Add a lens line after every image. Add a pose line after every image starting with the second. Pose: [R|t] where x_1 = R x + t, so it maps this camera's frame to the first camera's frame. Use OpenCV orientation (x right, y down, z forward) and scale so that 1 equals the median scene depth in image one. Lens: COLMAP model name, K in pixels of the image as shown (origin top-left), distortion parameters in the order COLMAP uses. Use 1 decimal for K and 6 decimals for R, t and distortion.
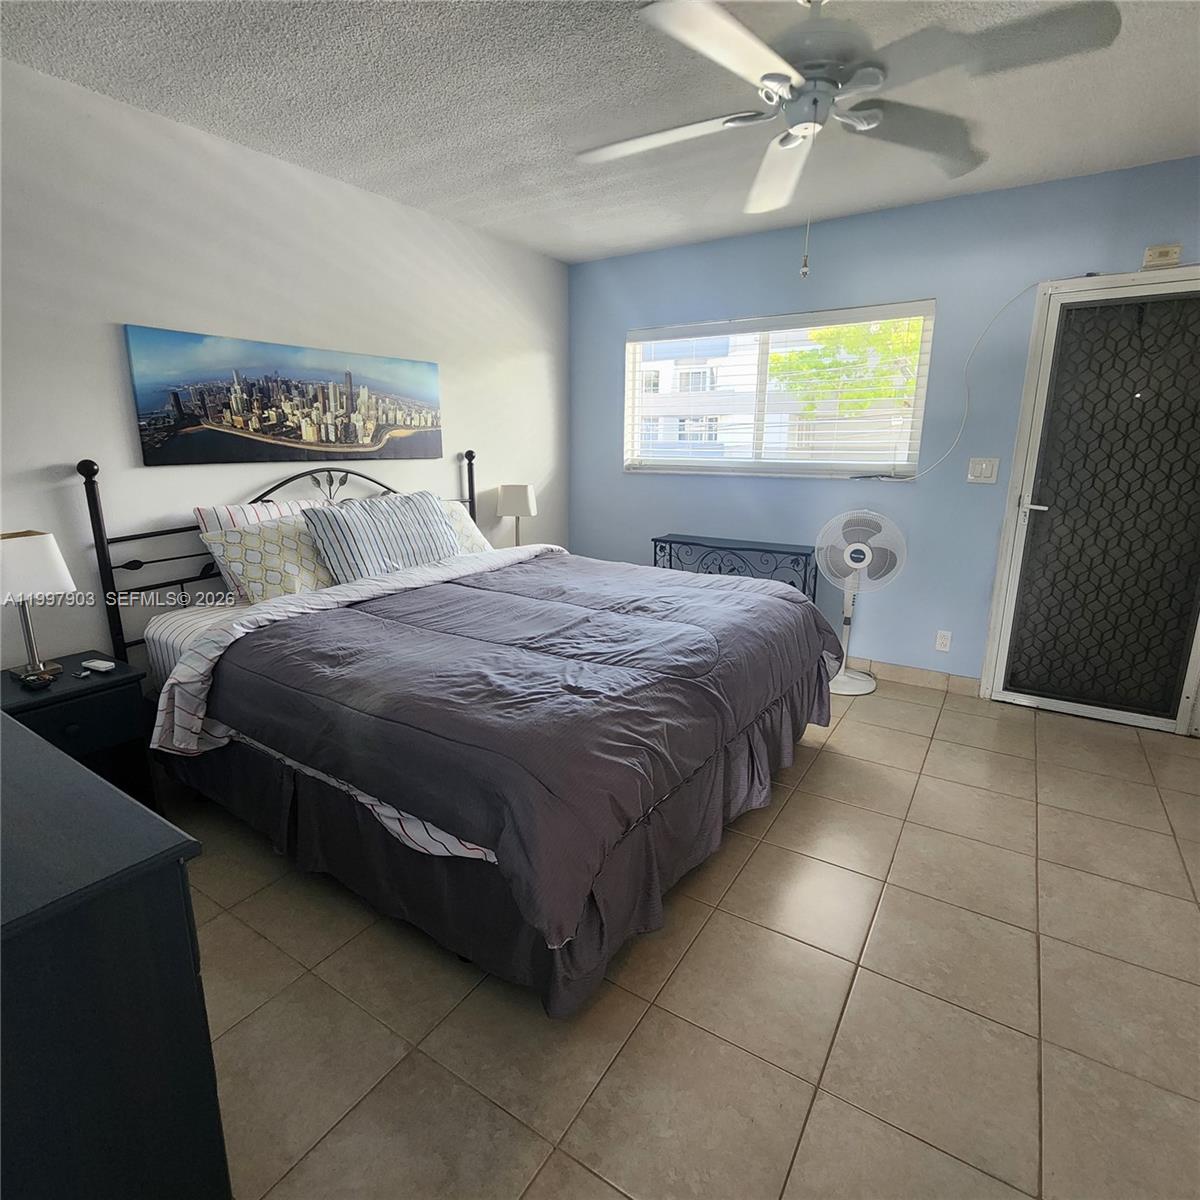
lens RADIAL K [[658.6, 0, 591.0], [0, 658.6, 597.6], [0, 0, 1]] dist [0.002549, -0.000635]
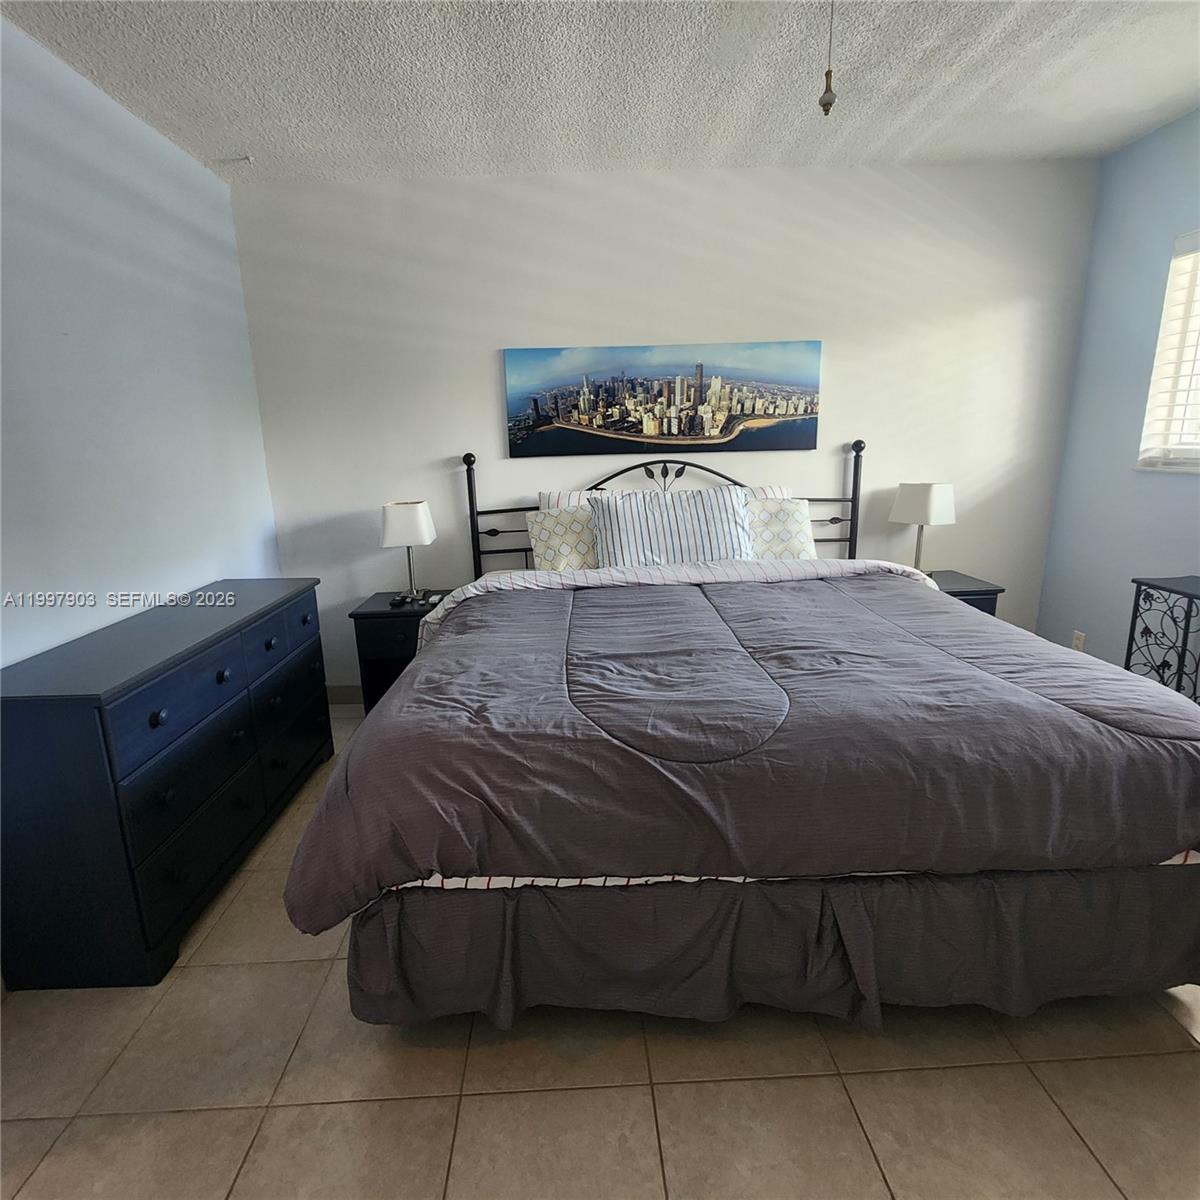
lens RADIAL K [[658.6, 0, 594.4], [0, 658.6, 597.8], [0, 0, 1]] dist [0.002549, -0.000635]
pose [[0.571892, 0.173805, -0.801705, 0.454539], [-0.164297, 0.981763, 0.095640, -0.072766], [0.803708, 0.077022, 0.590018, 0.352661]]
